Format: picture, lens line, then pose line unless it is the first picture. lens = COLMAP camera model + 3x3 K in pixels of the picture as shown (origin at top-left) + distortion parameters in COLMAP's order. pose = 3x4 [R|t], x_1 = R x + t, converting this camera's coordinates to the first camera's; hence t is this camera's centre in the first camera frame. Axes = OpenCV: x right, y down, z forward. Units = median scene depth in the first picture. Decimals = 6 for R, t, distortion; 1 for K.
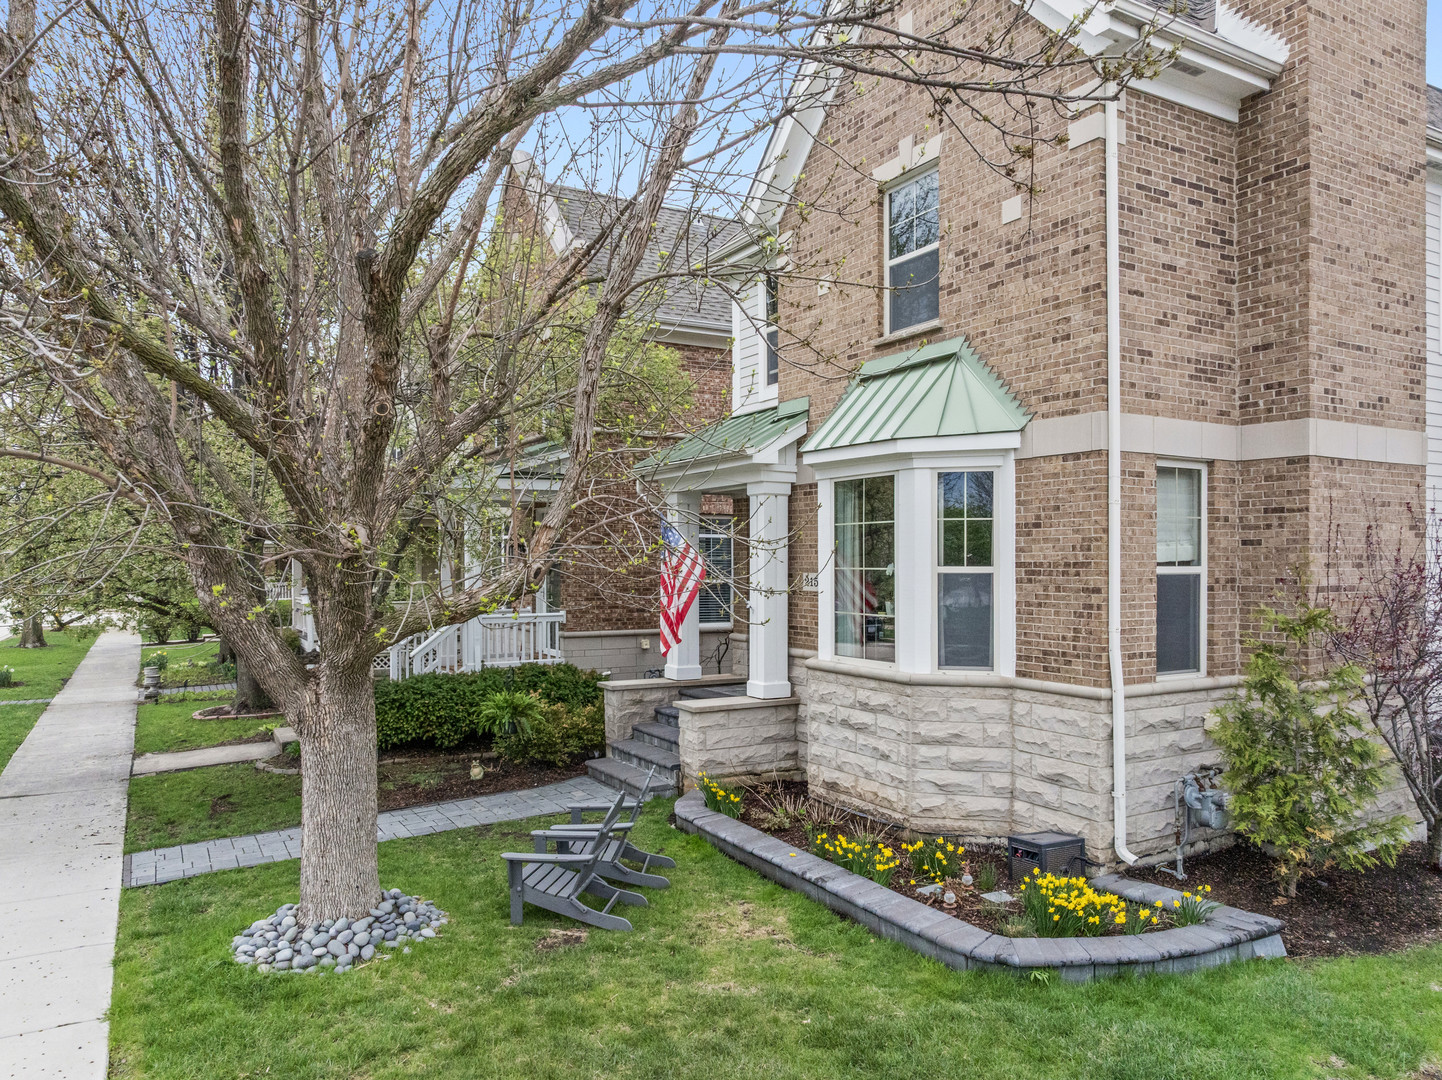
lens RADIAL K [[1026.0, 0, 725.4], [0, 1026.0, 568.5], [0, 0, 1]] dist [-0.034646, -0.001486]
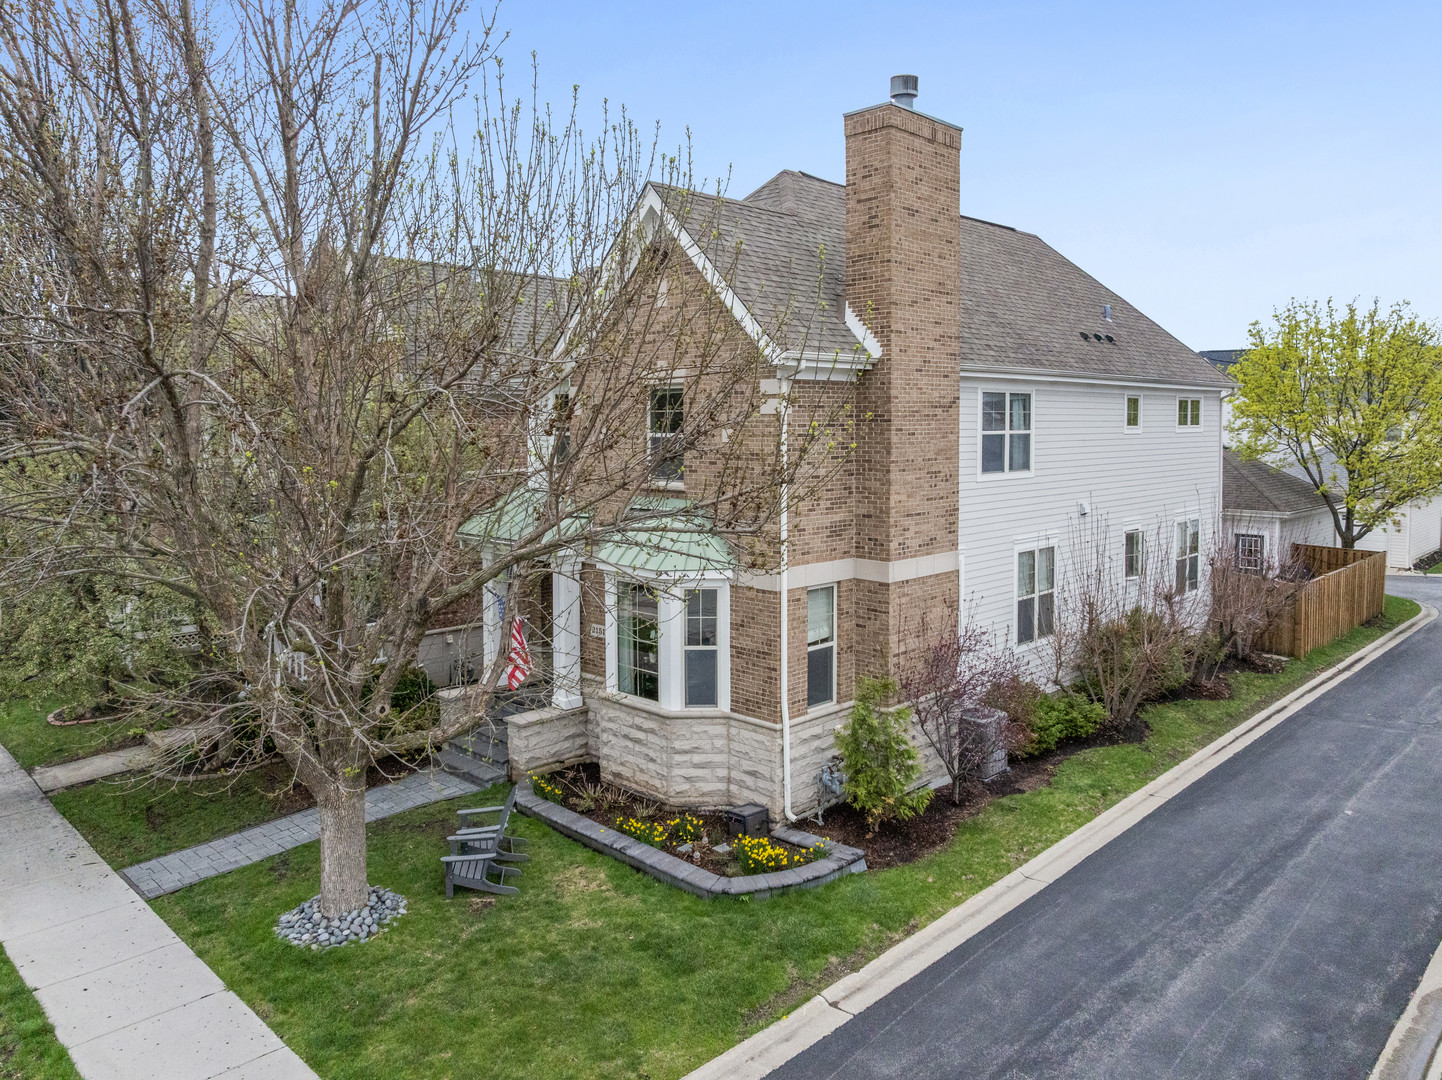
lens RADIAL K [[1030.2, 0, 721.5], [0, 1030.2, 468.8], [0, 0, 1]] dist [-0.024689, -0.001339]
pose [[0.962808, -0.013486, 0.269851, -0.195113], [0.003644, 0.999311, 0.036942, -0.380051], [-0.270163, -0.034585, 0.962193, -0.657516]]
